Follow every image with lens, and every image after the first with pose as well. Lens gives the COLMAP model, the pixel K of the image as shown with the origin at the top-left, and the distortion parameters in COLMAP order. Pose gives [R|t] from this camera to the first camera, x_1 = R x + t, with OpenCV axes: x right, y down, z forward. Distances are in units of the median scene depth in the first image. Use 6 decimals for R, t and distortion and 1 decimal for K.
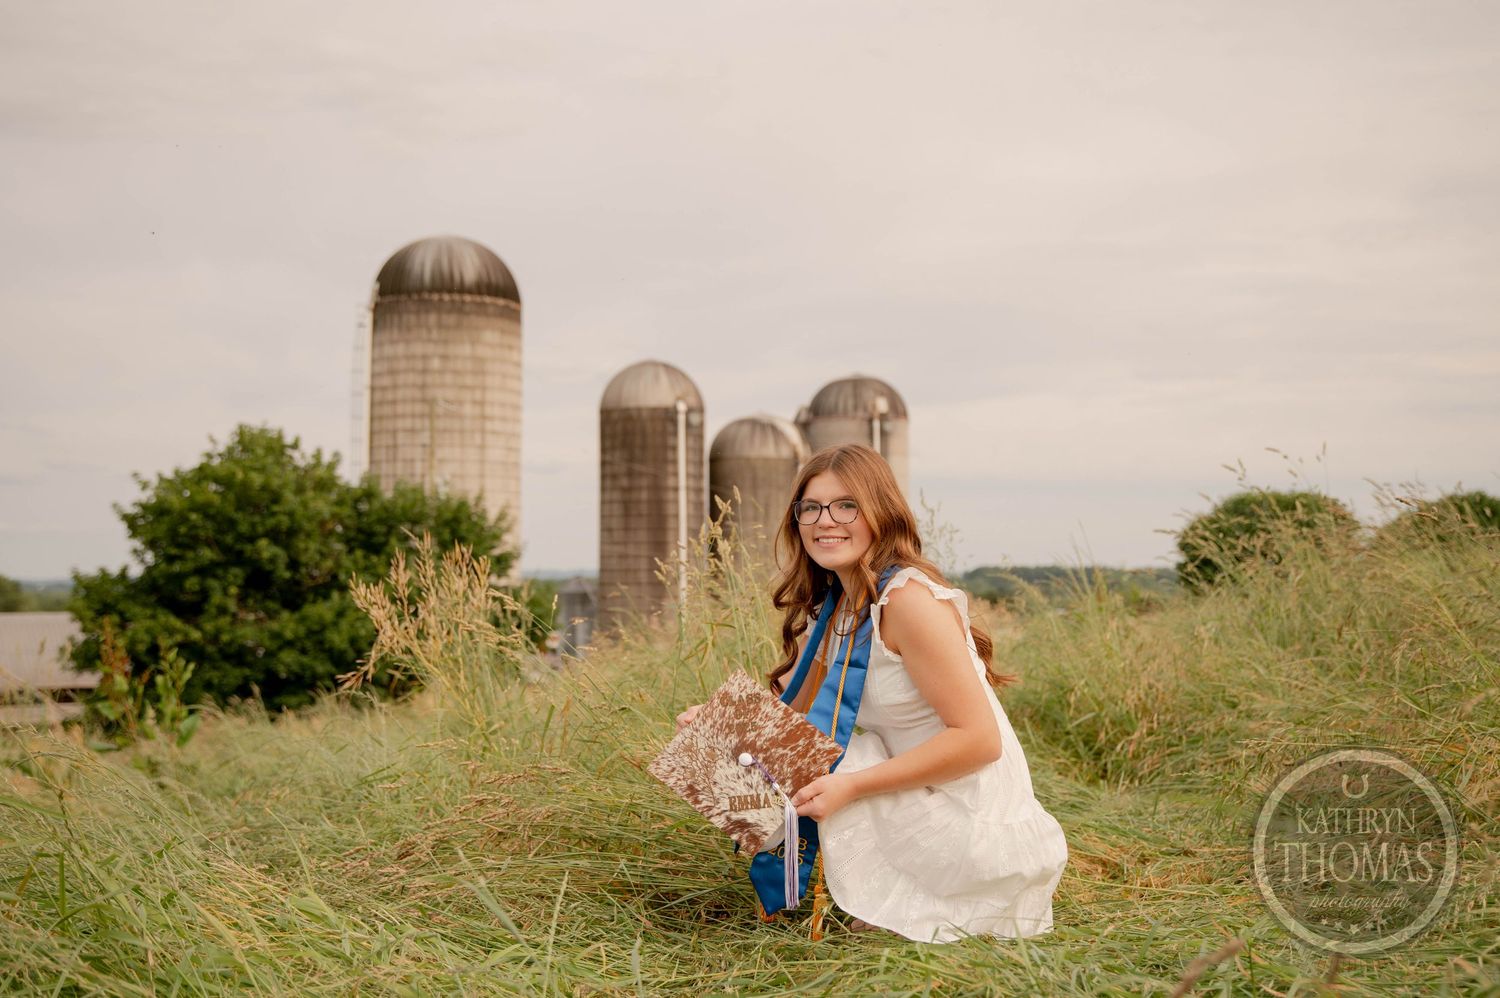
lens RADIAL K [[1749.3, 0, 750.0], [0, 1749.3, 499.0], [0, 0, 1]] dist [0.047155, 0.065215]
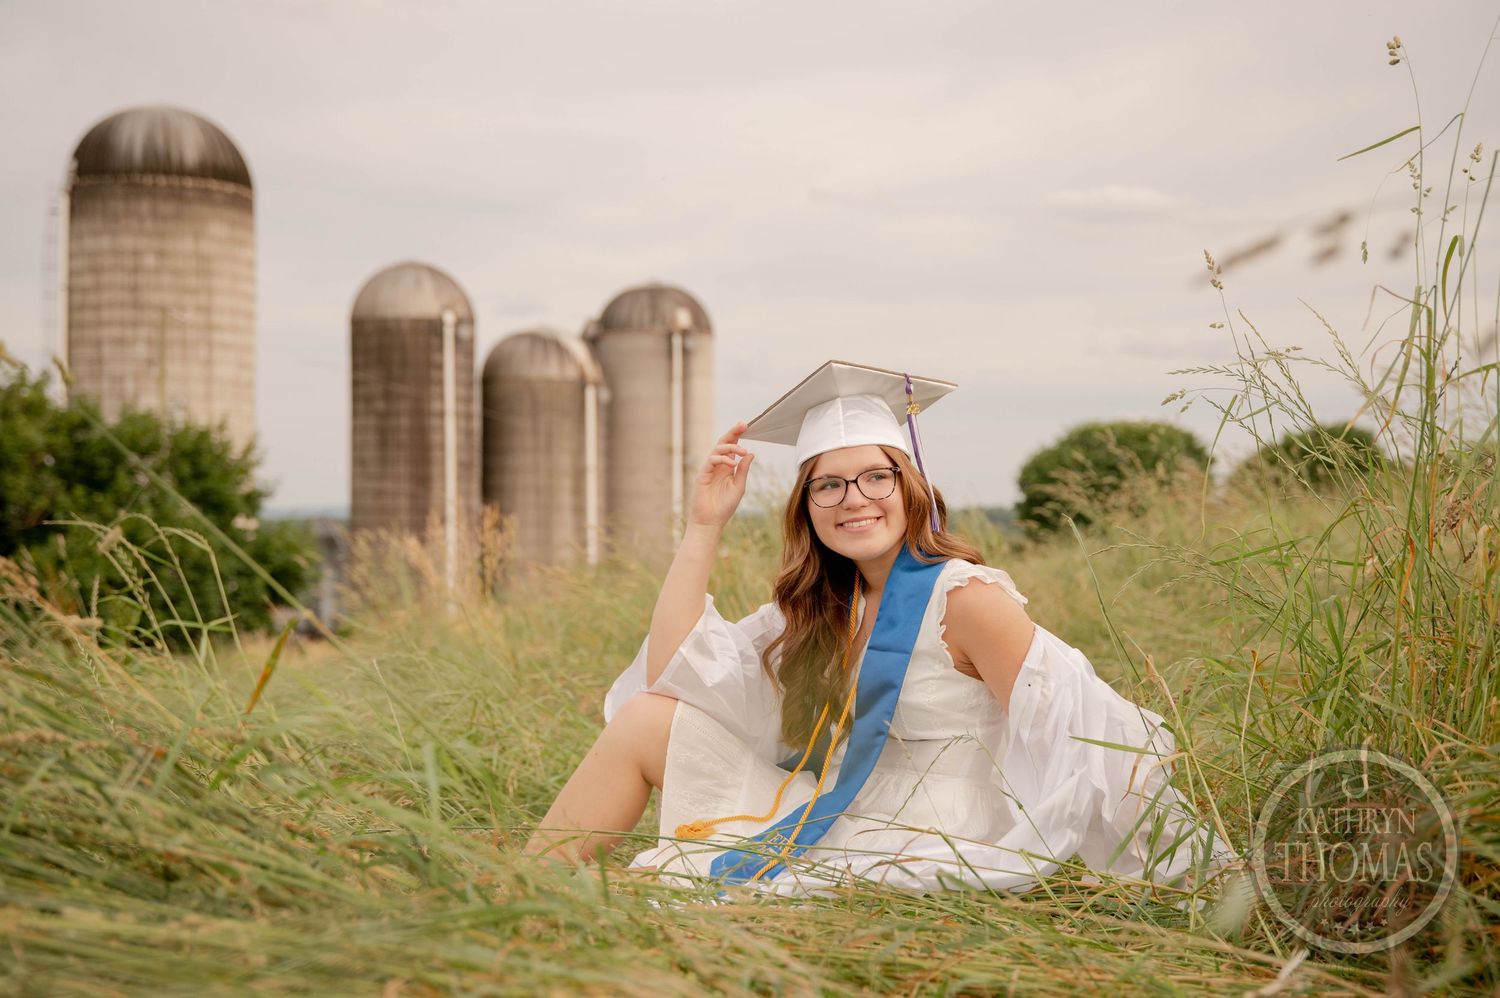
lens RADIAL K [[2093.6, 0, 750.0], [0, 2093.6, 499.0], [0, 0, 1]] dist [0.129741, 0.070760]
pose [[0.993371, 0.002669, 0.114924, -0.011679], [-0.006836, 0.999333, 0.035881, -0.002381], [-0.114751, -0.036429, 0.992726, -0.034808]]
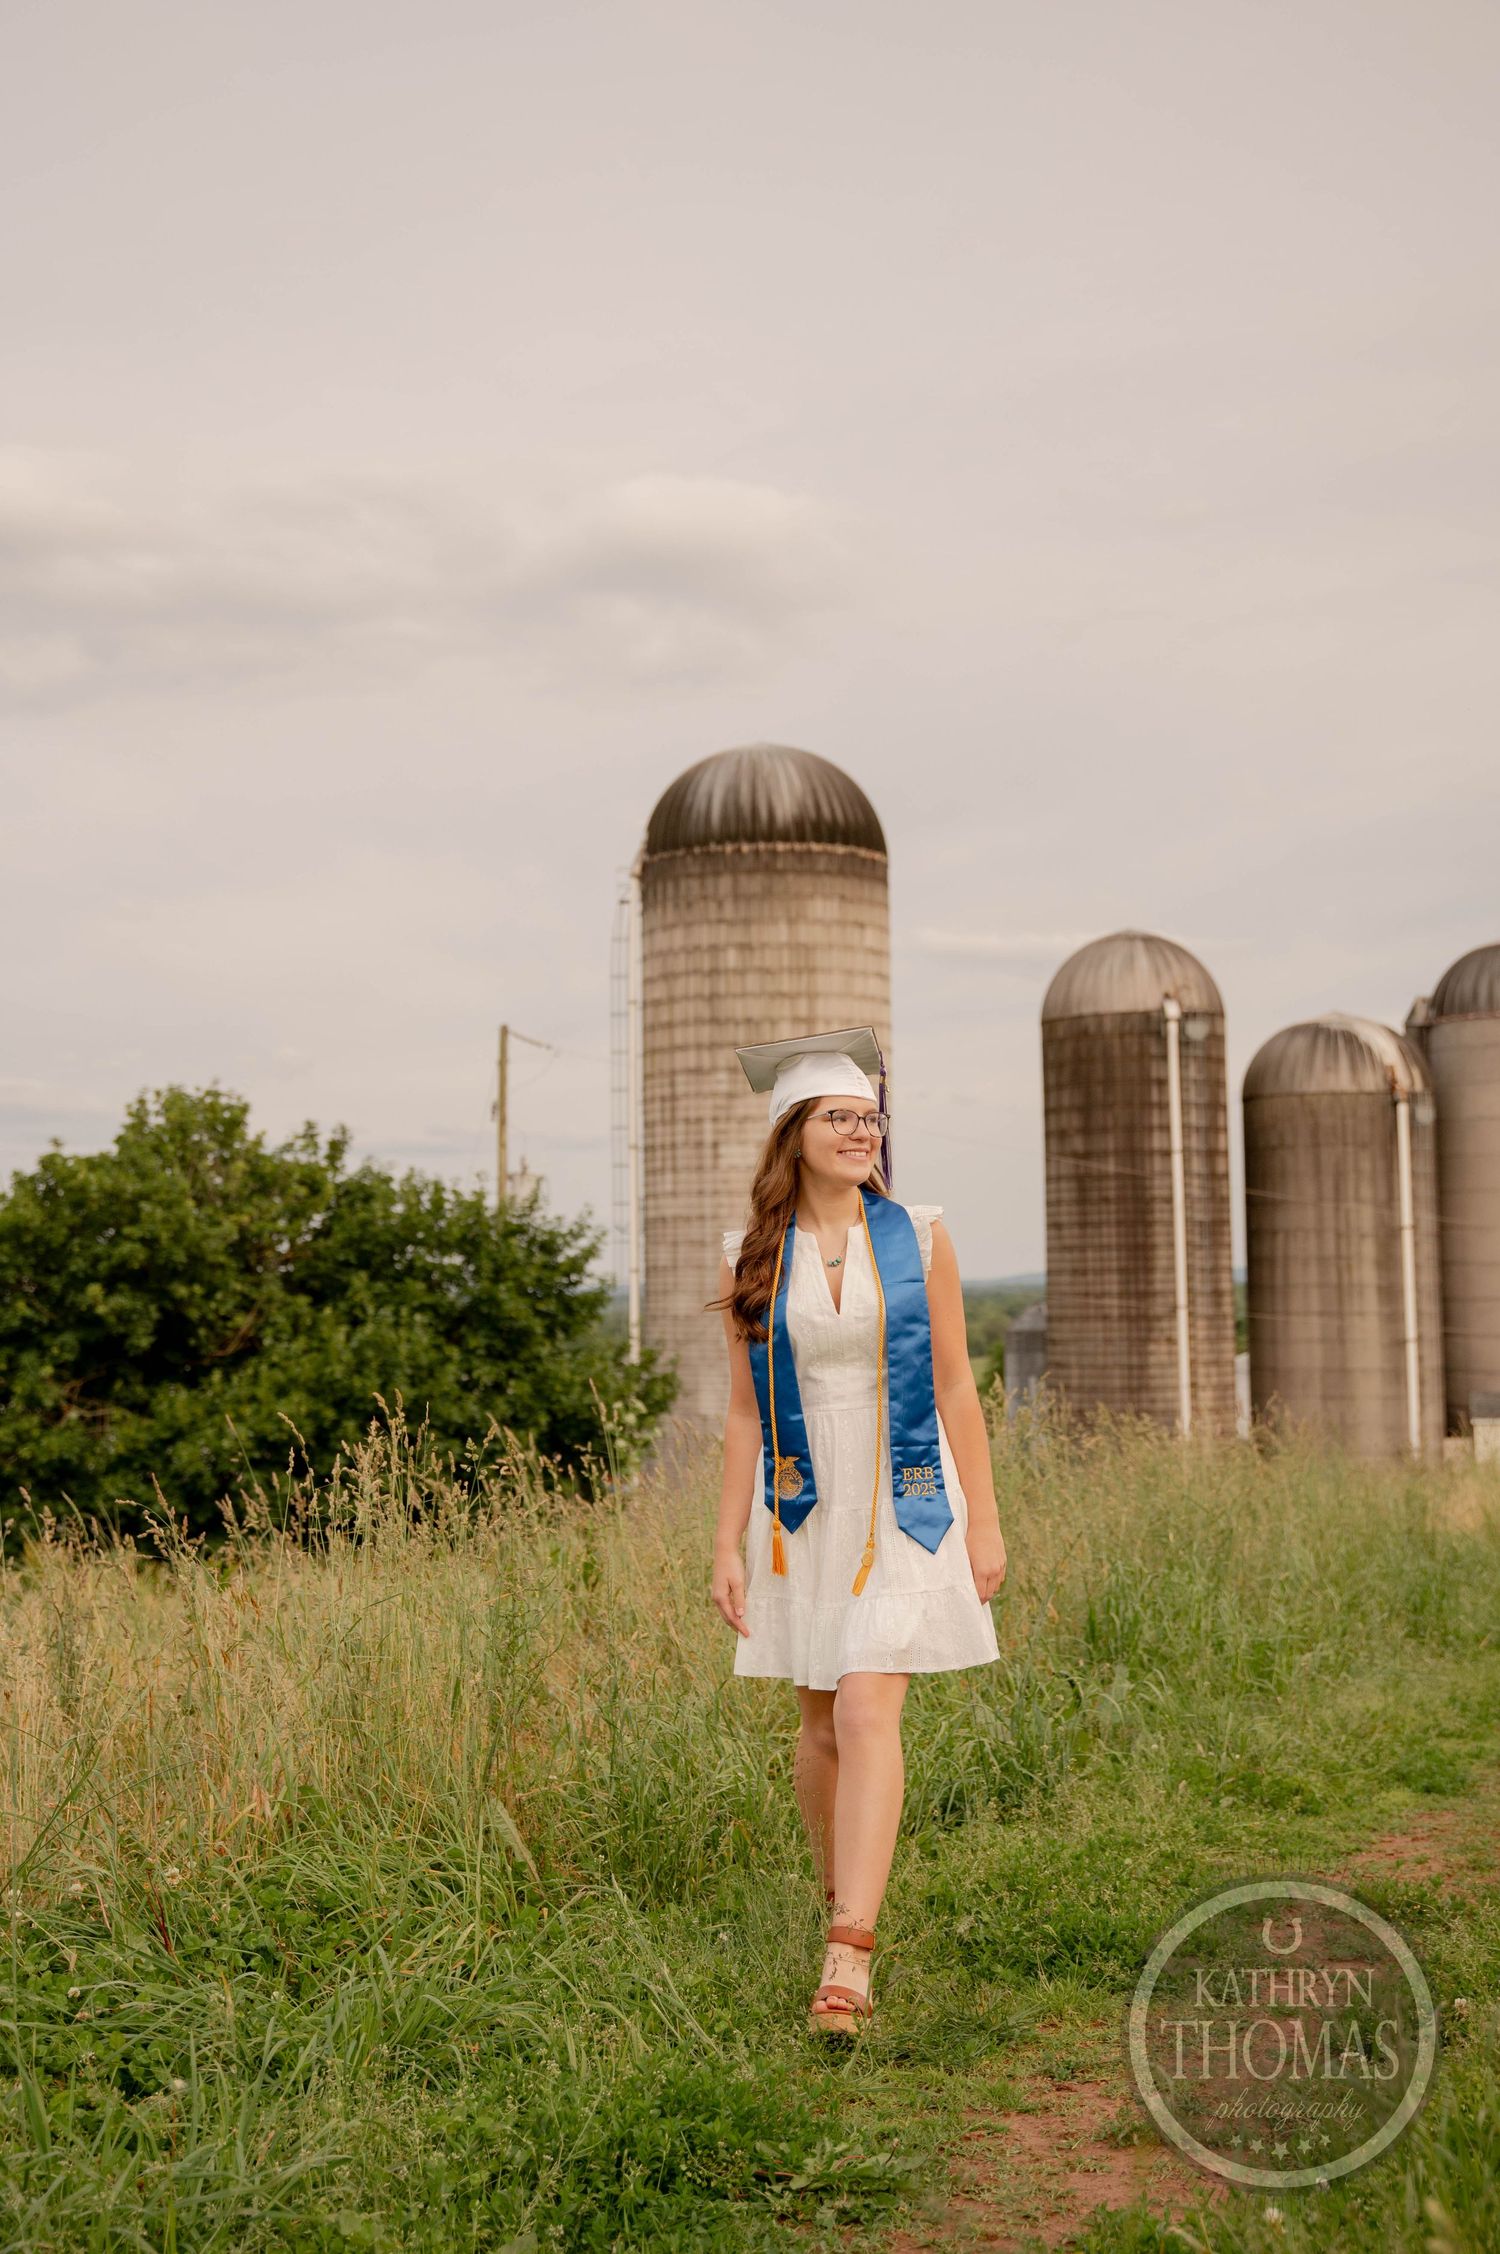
lens RADIAL K [[2844.4, 0, 750.0], [0, 2844.4, 1127.0], [0, 0, 1]] dist [0.041267, 0.191291]
pose [[0.946645, -0.030712, -0.320811, 0.137961], [0.027643, 0.999518, -0.014118, -0.005154], [0.321090, 0.004497, 0.947038, 0.072485]]
